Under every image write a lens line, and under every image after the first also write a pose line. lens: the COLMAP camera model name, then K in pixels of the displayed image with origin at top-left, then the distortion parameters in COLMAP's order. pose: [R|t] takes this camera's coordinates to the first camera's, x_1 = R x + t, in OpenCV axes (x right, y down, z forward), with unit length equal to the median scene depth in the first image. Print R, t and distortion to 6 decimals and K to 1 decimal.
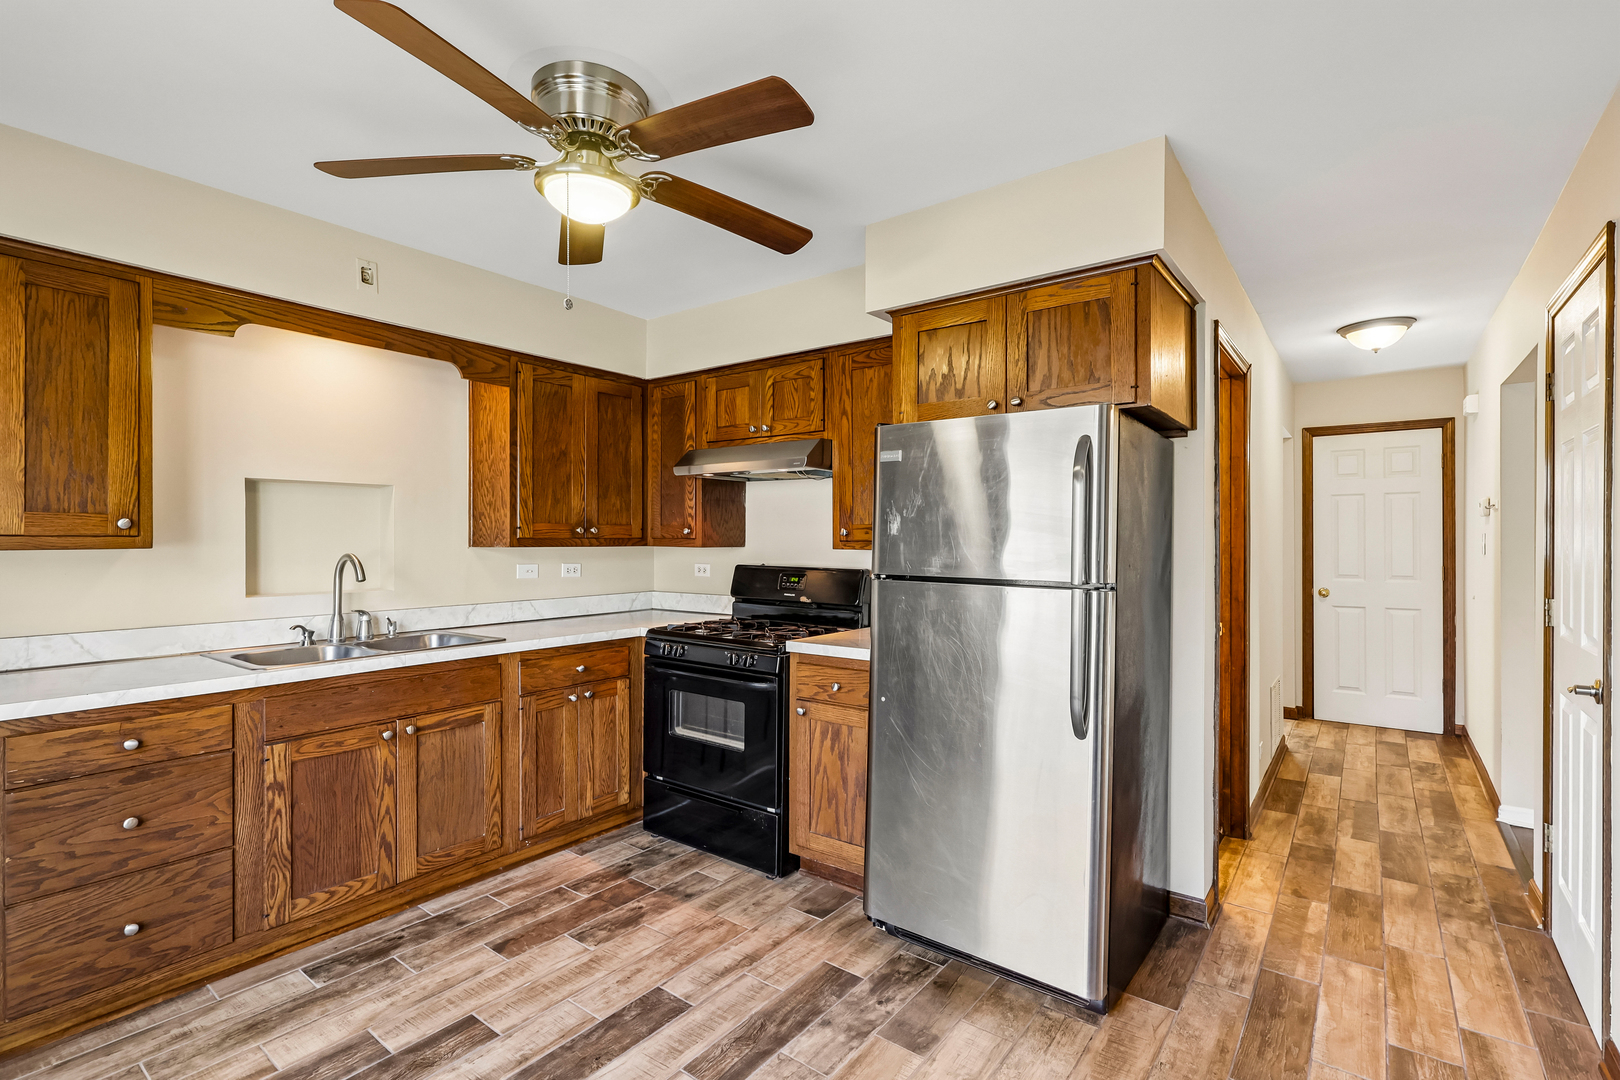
lens RADIAL K [[745.5, 0, 805.1], [0, 745.5, 540.8], [0, 0, 1]] dist [-0.001307, 0.000175]
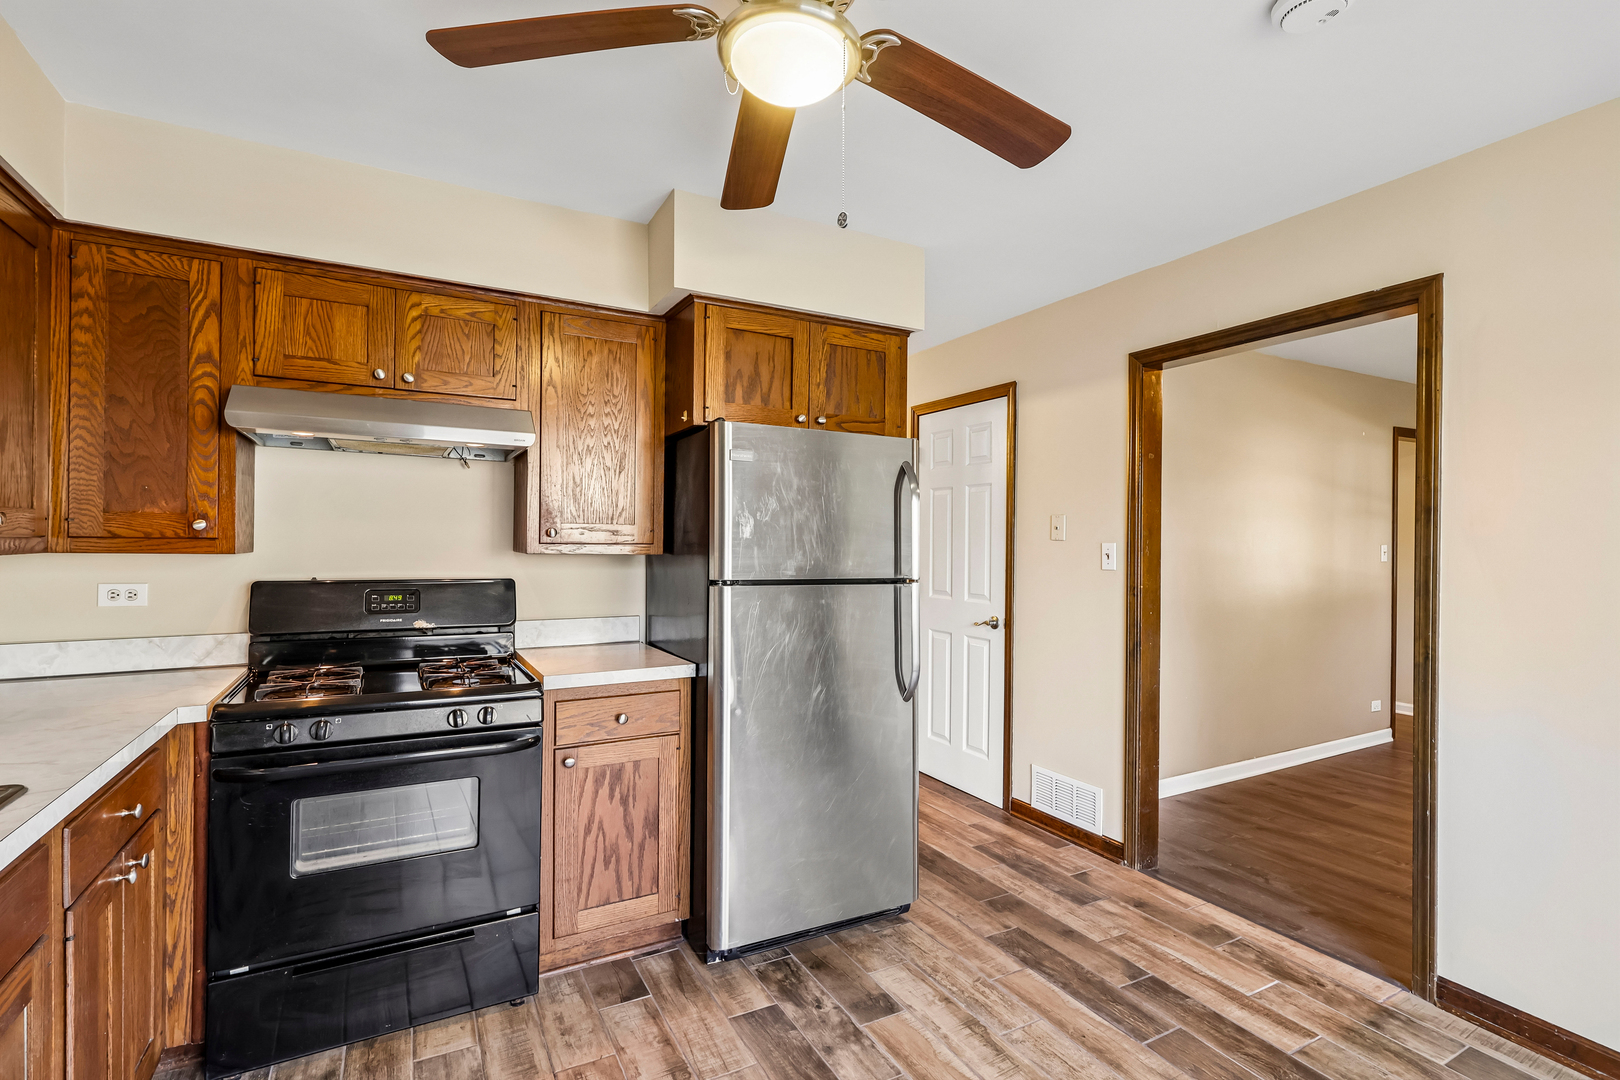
lens RADIAL K [[745.5, 0, 802.1], [0, 745.5, 542.4], [0, 0, 1]] dist [-0.001307, 0.000175]
pose [[0.415297, -0.001108, 0.909685, -0.657168], [-0.005131, 0.999981, 0.003560, -0.006207], [-0.909671, -0.006146, 0.415284, 0.488837]]
